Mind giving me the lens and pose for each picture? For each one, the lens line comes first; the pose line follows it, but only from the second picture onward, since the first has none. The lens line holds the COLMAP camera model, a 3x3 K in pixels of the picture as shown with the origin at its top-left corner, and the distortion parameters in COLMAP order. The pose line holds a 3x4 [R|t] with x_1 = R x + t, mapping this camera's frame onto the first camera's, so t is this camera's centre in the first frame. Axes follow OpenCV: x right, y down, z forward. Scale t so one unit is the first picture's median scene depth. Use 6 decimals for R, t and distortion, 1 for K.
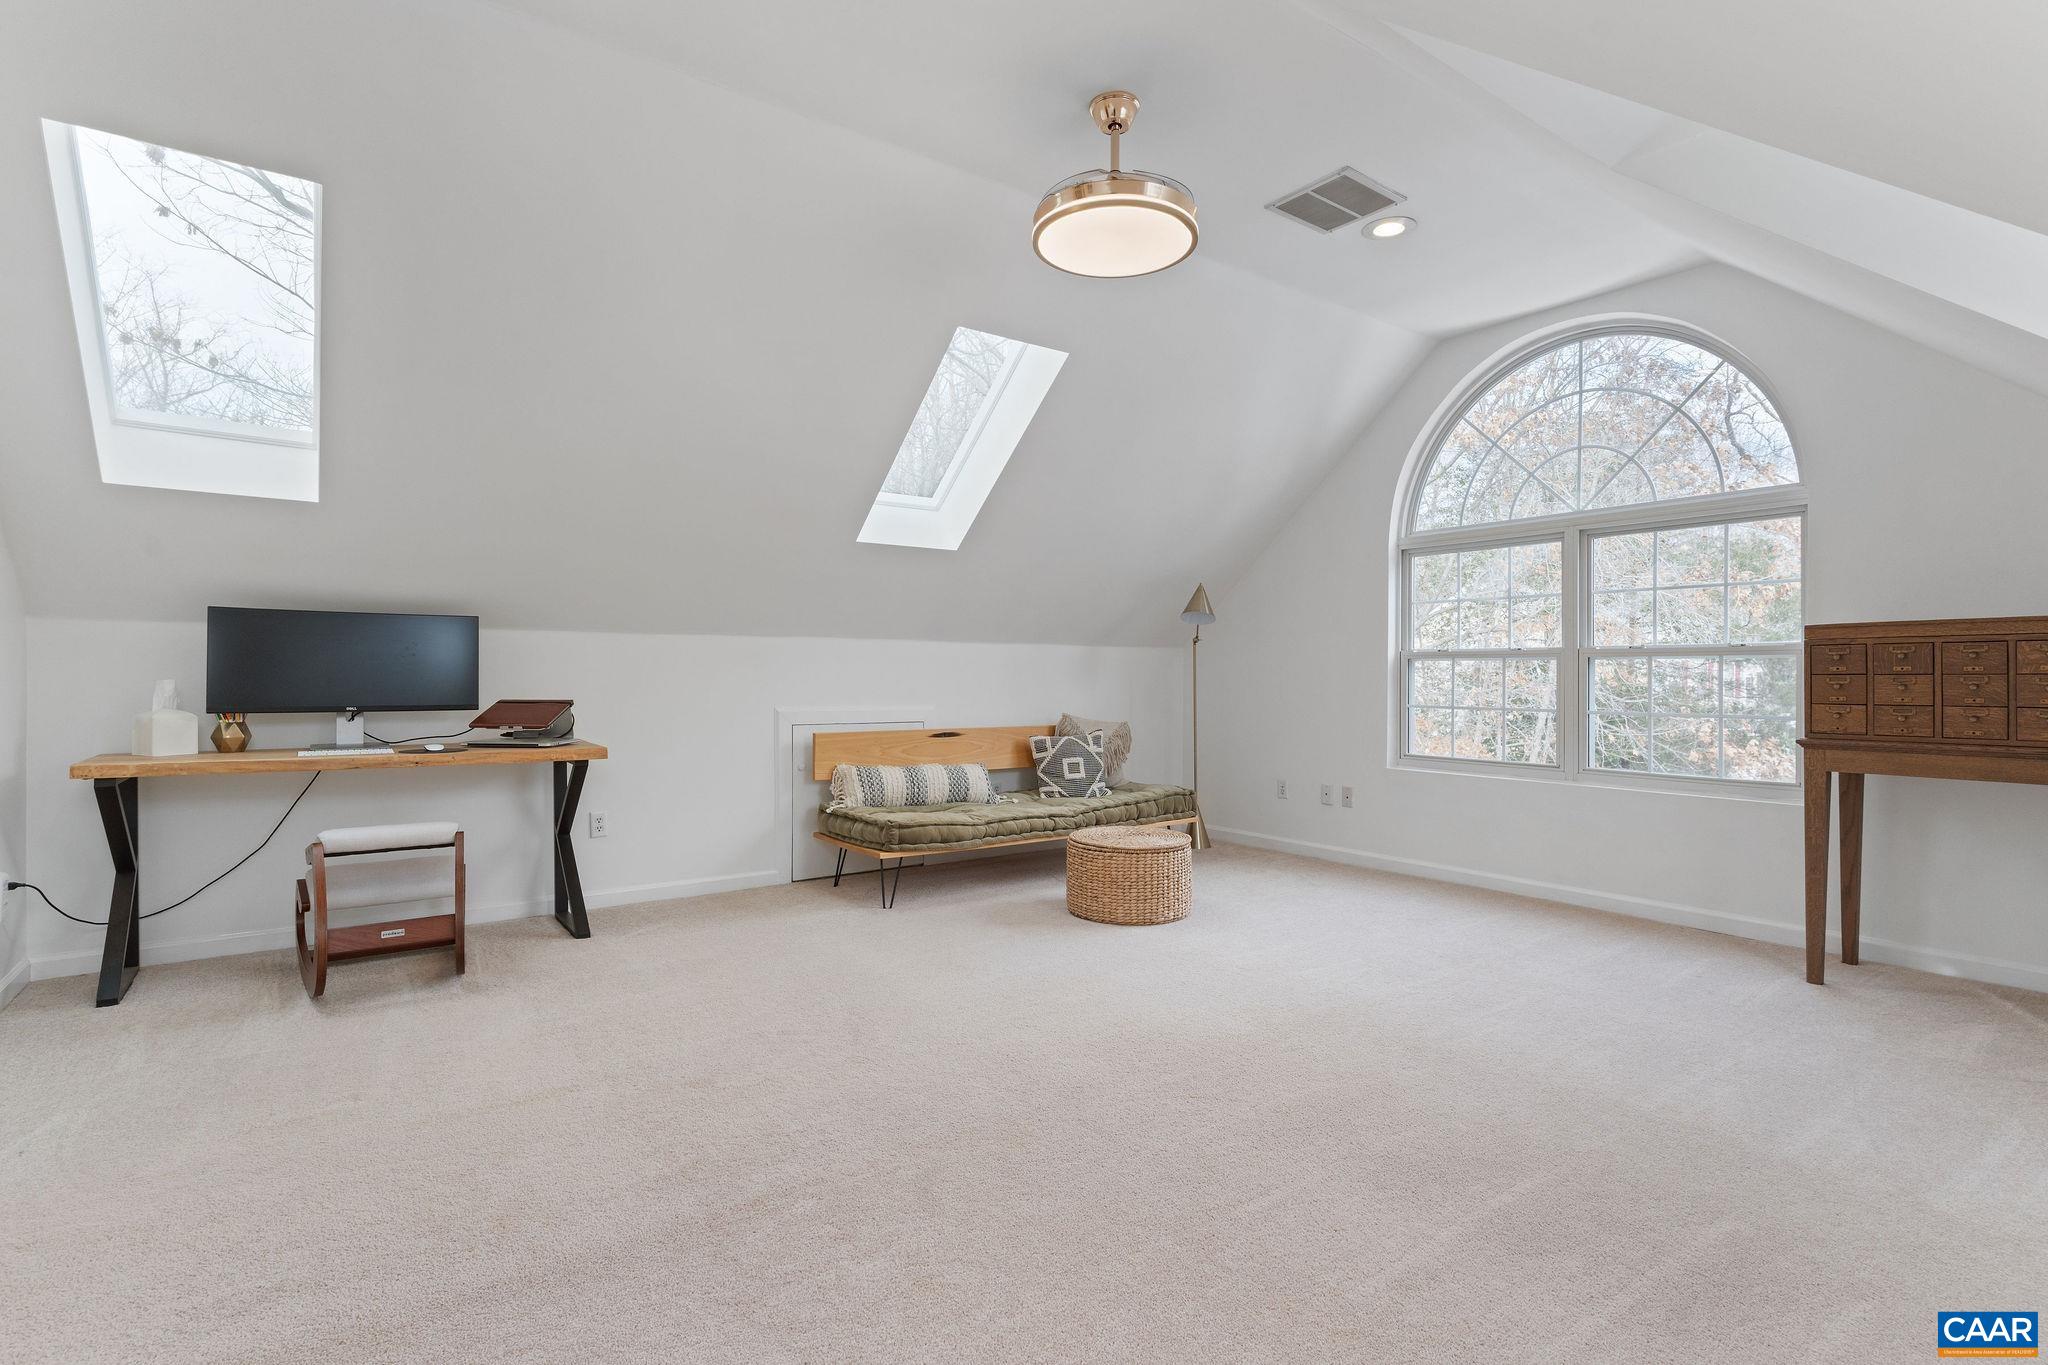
lens RADIAL K [[978.5, 0, 1014.3], [0, 978.5, 684.8], [0, 0, 1]] dist [0.004015, 0.000172]
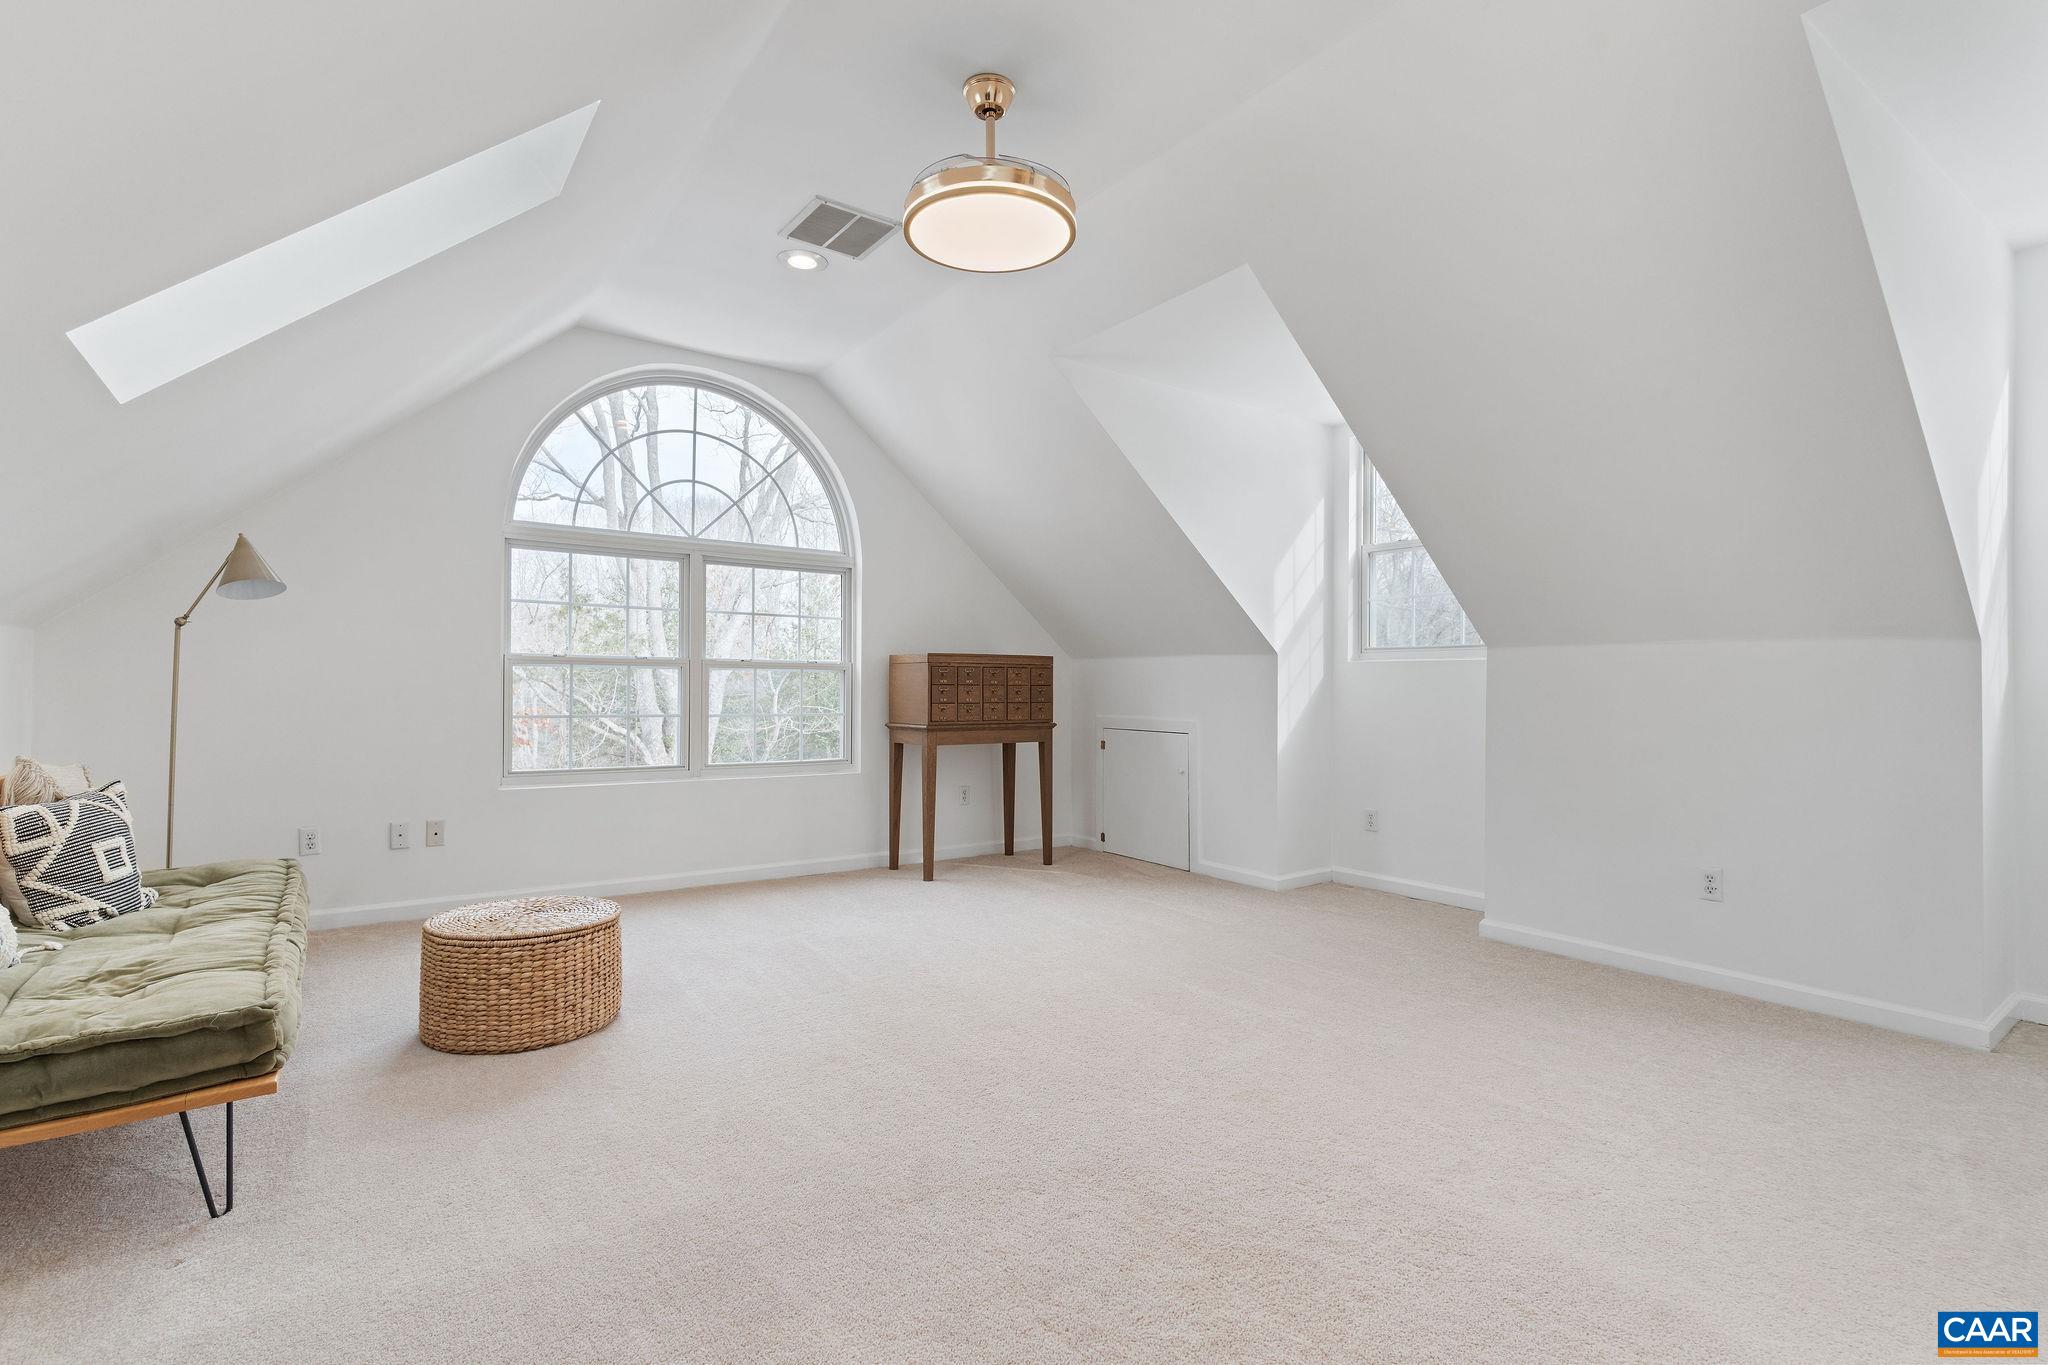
lens RADIAL K [[978.5, 0, 1015.4], [0, 978.5, 678.0], [0, 0, 1]] dist [0.004015, 0.000172]
pose [[0.011540, 0.006028, 0.999915, -0.541458], [0.000105, 0.999982, -0.006030, -0.008613], [-0.999933, 0.000174, 0.011539, 0.616828]]
